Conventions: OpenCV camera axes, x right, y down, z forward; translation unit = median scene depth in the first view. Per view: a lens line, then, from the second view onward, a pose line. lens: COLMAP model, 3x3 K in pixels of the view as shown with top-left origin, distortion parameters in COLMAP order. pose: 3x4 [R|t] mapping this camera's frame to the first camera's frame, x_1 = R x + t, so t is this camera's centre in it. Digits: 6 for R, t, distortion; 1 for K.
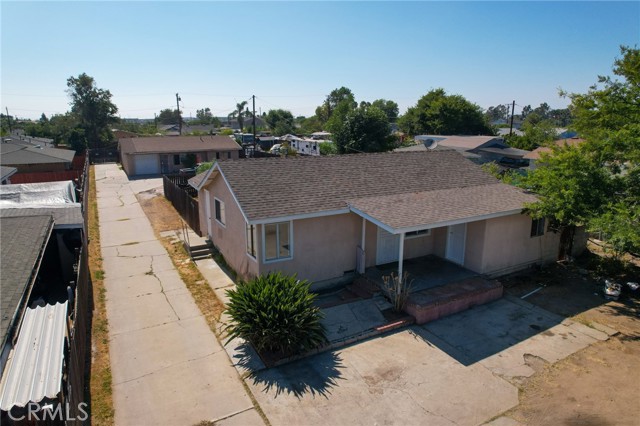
lens RADIAL K [[406.5, 0, 321.0], [0, 406.5, 210.6], [0, 0, 1]] dist [-0.068580, 0.057077]
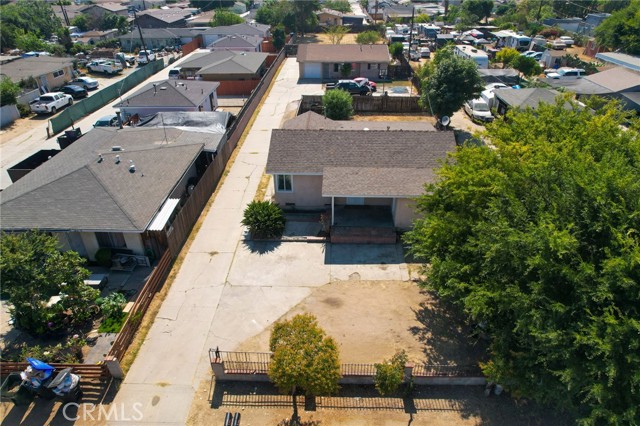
lens RADIAL K [[406.5, 0, 324.3], [0, 406.5, 214.9], [0, 0, 1]] dist [-0.068580, 0.057077]
pose [[0.857514, 0.266373, -0.440131, 0.873173], [-0.105892, 0.928589, 0.355681, -0.450664], [0.503445, -0.258395, 0.824485, -0.502940]]
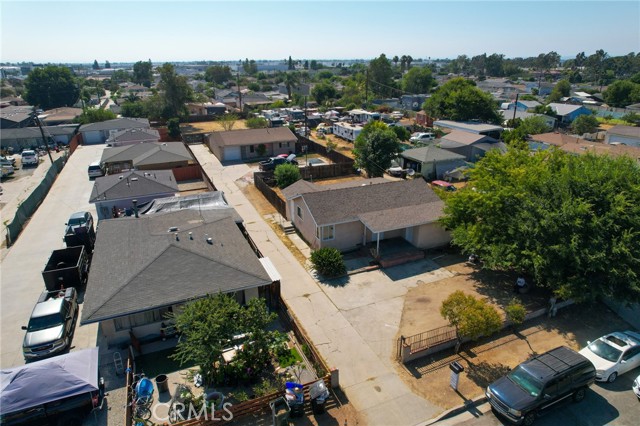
lens RADIAL K [[406.5, 0, 320.8], [0, 406.5, 216.4], [0, 0, 1]] dist [-0.068580, 0.057077]
pose [[0.994945, 0.028961, -0.096155, 0.072555], [-0.014072, 0.988273, 0.152050, -0.352413], [0.099431, -0.149928, 0.983685, -1.259301]]
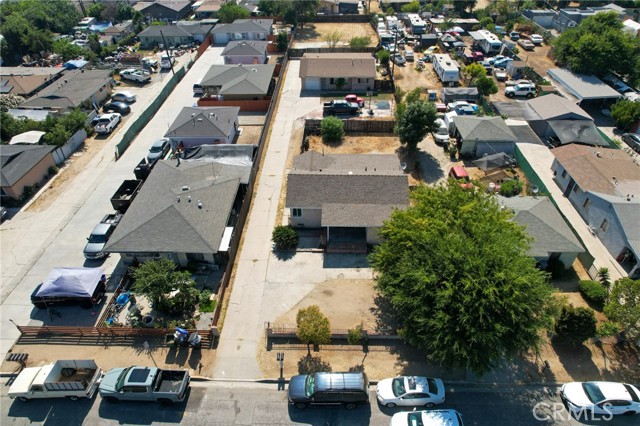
lens RADIAL K [[406.5, 0, 323.5], [0, 406.5, 216.5], [0, 0, 1]] dist [-0.068580, 0.057077]
pose [[0.859582, 0.316652, -0.401062, 1.176603], [-0.102027, 0.875408, 0.472494, -1.230498], [0.500709, -0.365229, 0.784792, -1.179797]]
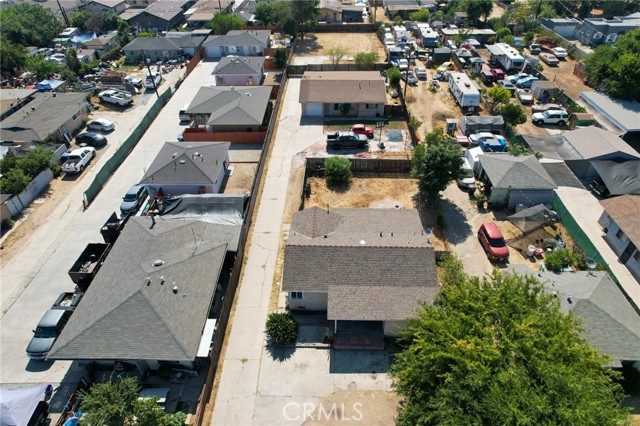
lens RADIAL K [[406.5, 0, 324.1], [0, 406.5, 214.0], [0, 0, 1]] dist [-0.068580, 0.057077]
pose [[0.860131, 0.314776, -0.401361, 0.784204], [-0.100172, 0.875789, 0.472186, -1.380664], [0.500141, -0.365936, 0.784825, -0.593725]]
